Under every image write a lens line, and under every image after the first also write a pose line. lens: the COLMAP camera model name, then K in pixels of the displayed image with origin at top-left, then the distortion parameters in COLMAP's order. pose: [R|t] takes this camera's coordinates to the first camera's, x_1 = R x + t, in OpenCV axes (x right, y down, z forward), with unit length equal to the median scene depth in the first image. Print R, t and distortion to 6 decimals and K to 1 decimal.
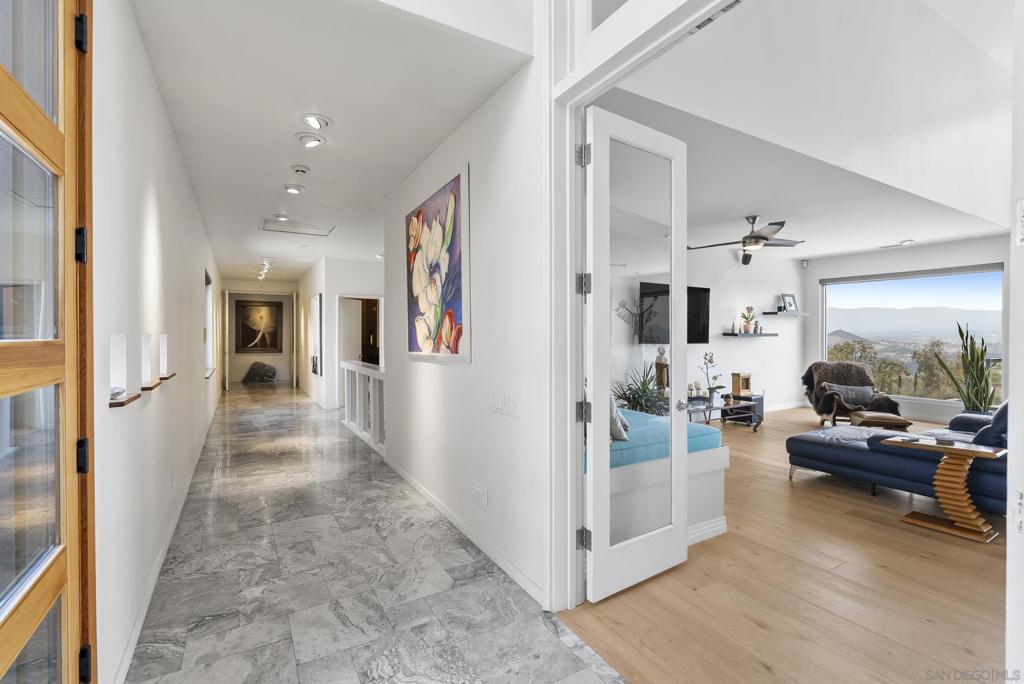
lens RADIAL K [[469.9, 0, 509.5], [0, 469.9, 331.3], [0, 0, 1]] dist [-0.000563, -0.000049]
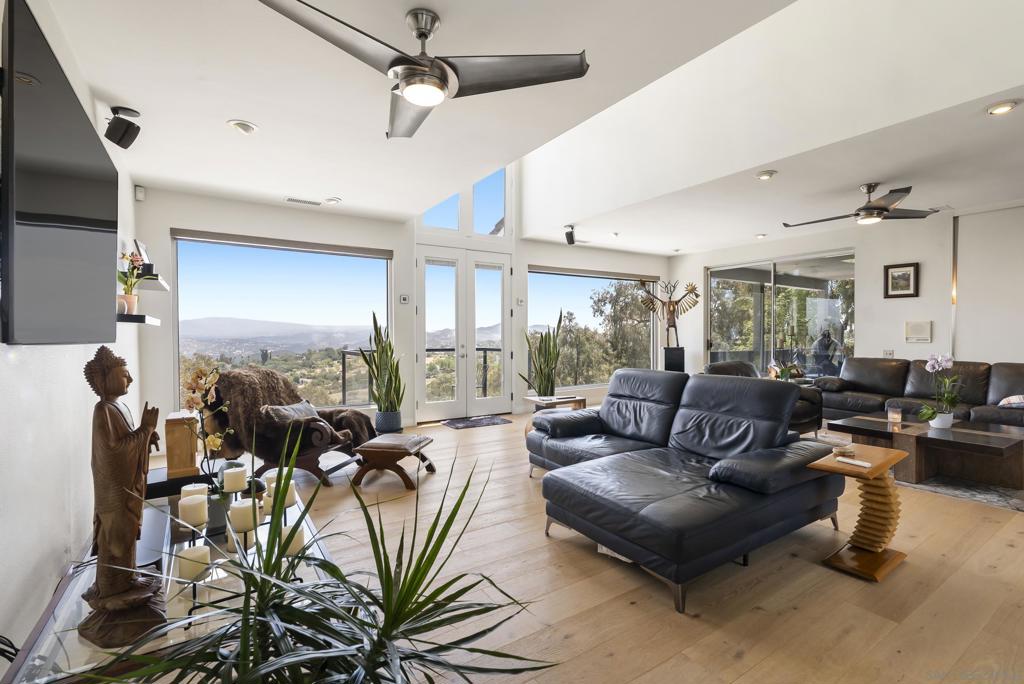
lens RADIAL K [[465.6, 0, 512.0], [0, 465.6, 342.0], [0, 0, 1]] dist [-0.001367, 0.000269]
pose [[-0.058683, -0.016907, 0.998134, 0.094694], [-0.005228, 0.999848, 0.016628, 0.020255], [-0.998263, -0.004243, -0.058762, 0.796934]]
